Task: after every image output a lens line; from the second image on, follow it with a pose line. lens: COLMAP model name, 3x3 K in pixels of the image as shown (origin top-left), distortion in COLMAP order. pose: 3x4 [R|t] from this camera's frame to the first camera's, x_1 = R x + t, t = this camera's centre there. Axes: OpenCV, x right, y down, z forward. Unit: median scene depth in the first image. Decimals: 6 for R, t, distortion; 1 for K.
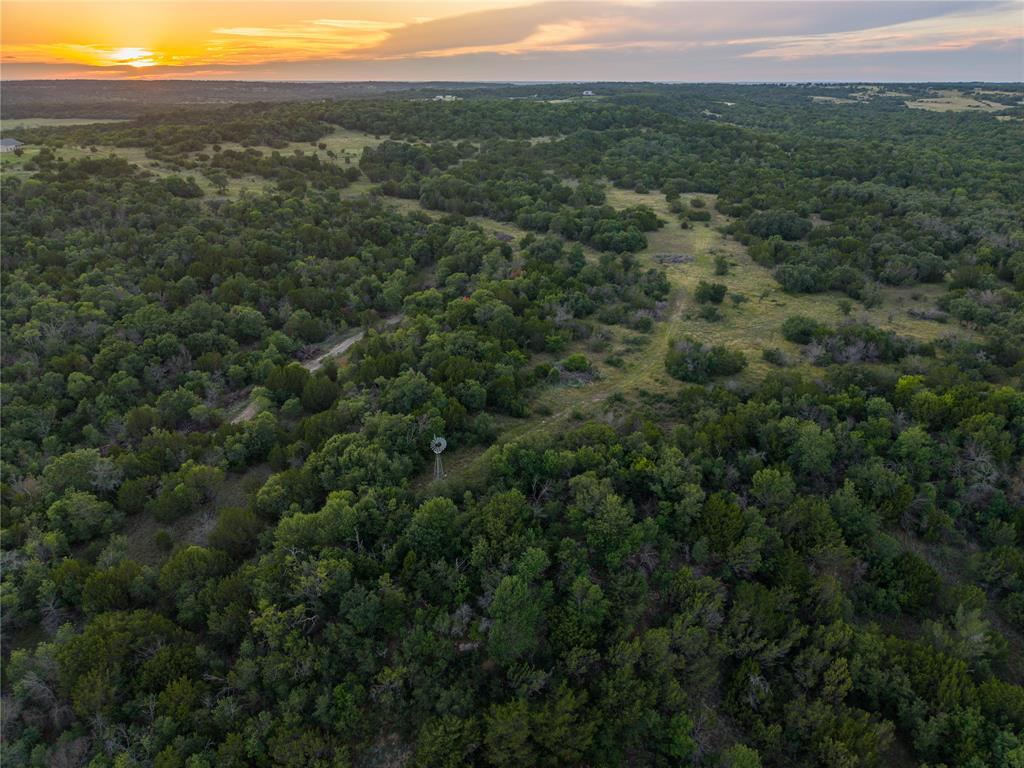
lens RADIAL K [[684.3, 0, 514.7], [0, 684.3, 383.6], [0, 0, 1]] dist [0.031706, -0.031520]
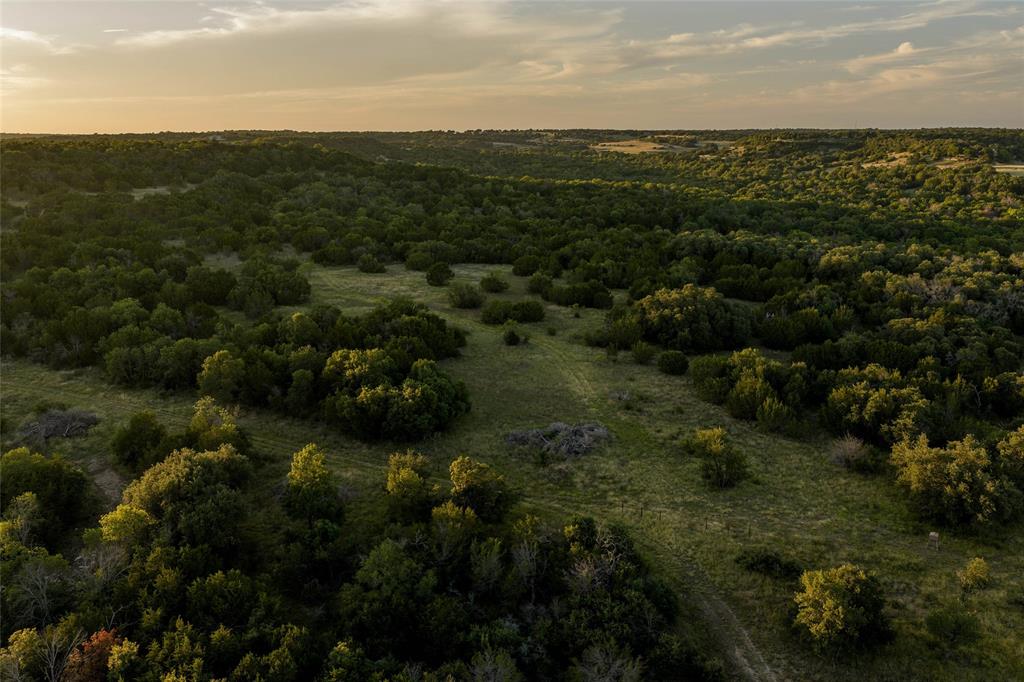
lens RADIAL K [[853.1, 0, 516.7], [0, 853.1, 344.8], [0, 0, 1]] dist [0.007093, 0.002841]
pose [[0.907131, -0.109231, 0.406427, 0.016682], [0.177354, 0.975008, -0.133806, -0.123999], [-0.381654, 0.193461, 0.903833, 0.405529]]
